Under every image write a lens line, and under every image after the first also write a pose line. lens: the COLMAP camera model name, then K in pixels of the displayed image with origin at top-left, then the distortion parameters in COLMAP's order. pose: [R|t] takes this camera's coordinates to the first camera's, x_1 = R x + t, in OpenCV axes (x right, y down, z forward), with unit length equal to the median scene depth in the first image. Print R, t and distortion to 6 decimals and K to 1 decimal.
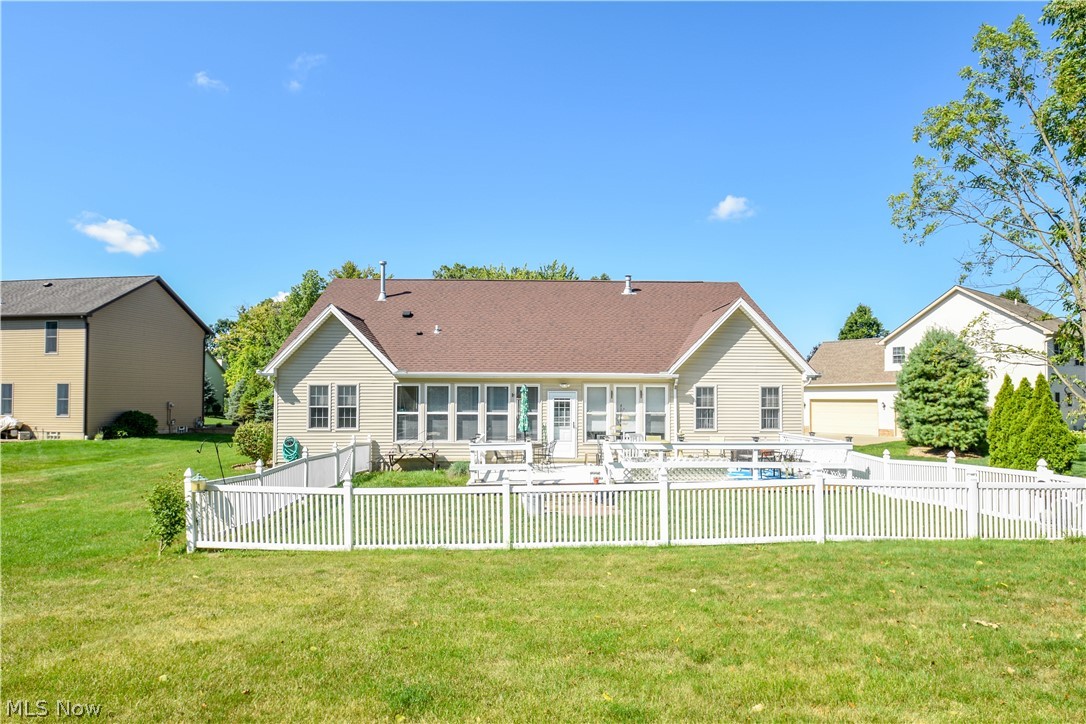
lens RADIAL K [[637.2, 0, 543.0], [0, 637.2, 389.2], [0, 0, 1]] dist [-0.006019, -0.000390]
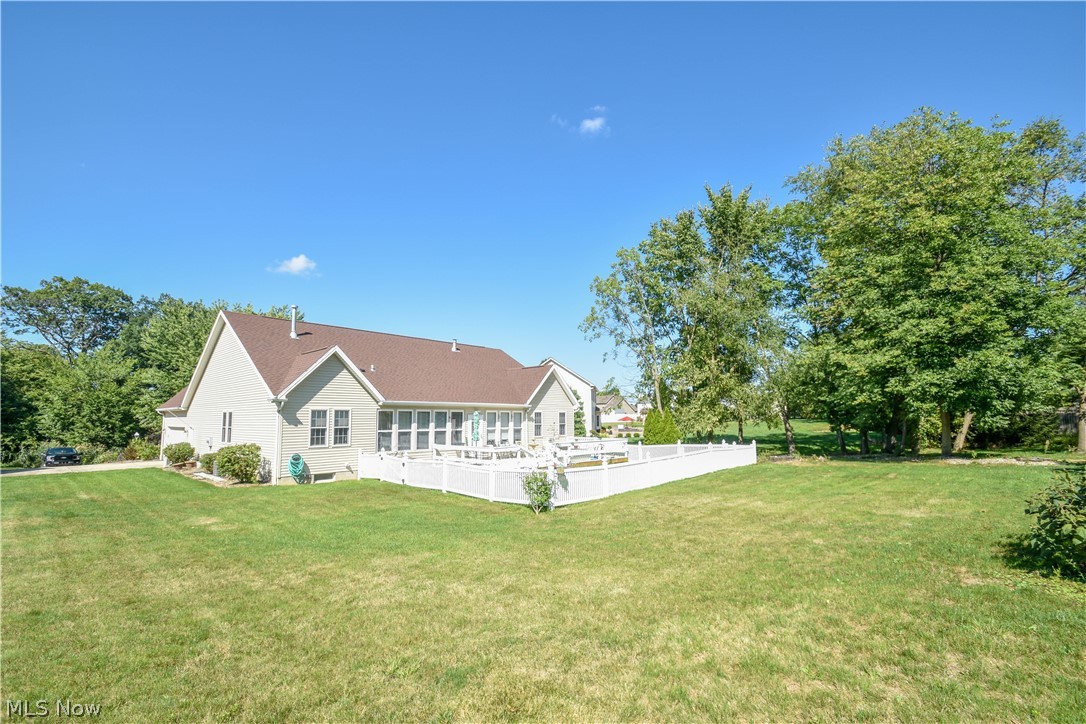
lens RADIAL K [[496.7, 0, 540.5], [0, 496.7, 382.1], [0, 0, 1]] dist [0.025137, -0.024901]
pose [[0.690133, 0.047680, 0.722110, -0.744812], [-0.003197, 0.998018, -0.062843, -0.000636], [-0.723675, 0.041061, 0.688918, 0.040917]]
